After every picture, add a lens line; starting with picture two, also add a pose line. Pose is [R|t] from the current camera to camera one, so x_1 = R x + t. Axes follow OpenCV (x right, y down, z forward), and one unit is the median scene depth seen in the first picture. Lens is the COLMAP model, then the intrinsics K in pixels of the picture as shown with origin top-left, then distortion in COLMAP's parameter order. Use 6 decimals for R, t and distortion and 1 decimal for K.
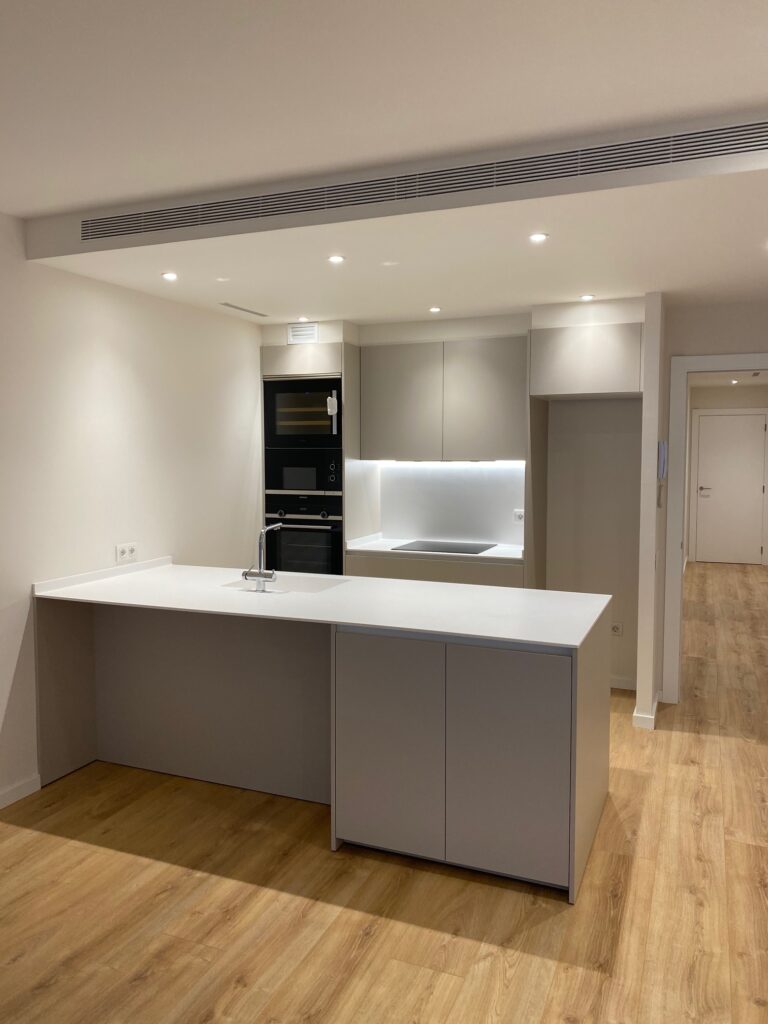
lens RADIAL K [[787.6, 0, 382.5], [0, 787.6, 504.3], [0, 0, 1]] dist [0.005056, 0.001027]
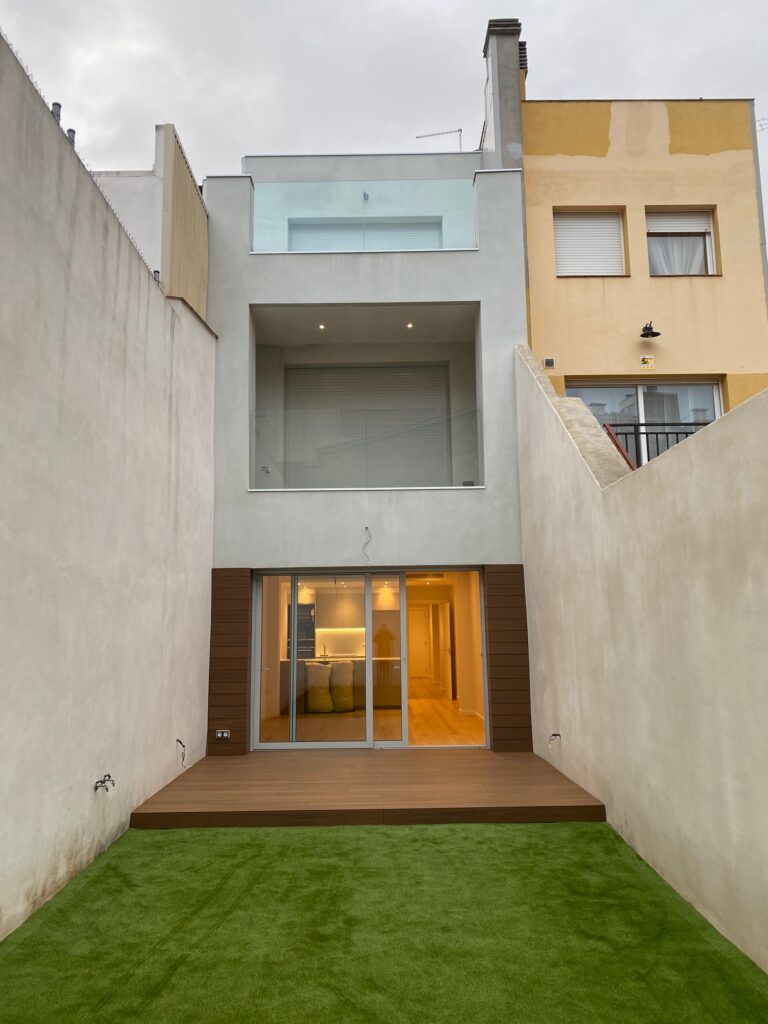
lens RADIAL K [[787.6, 0, 382.5], [0, 787.6, 504.3], [0, 0, 1]] dist [0.005056, 0.001027]
pose [[0.919316, 0.042723, 0.391195, -1.089703], [0.048632, 0.974135, -0.220671, 0.173583], [-0.390504, 0.221890, 0.893460, -2.144423]]
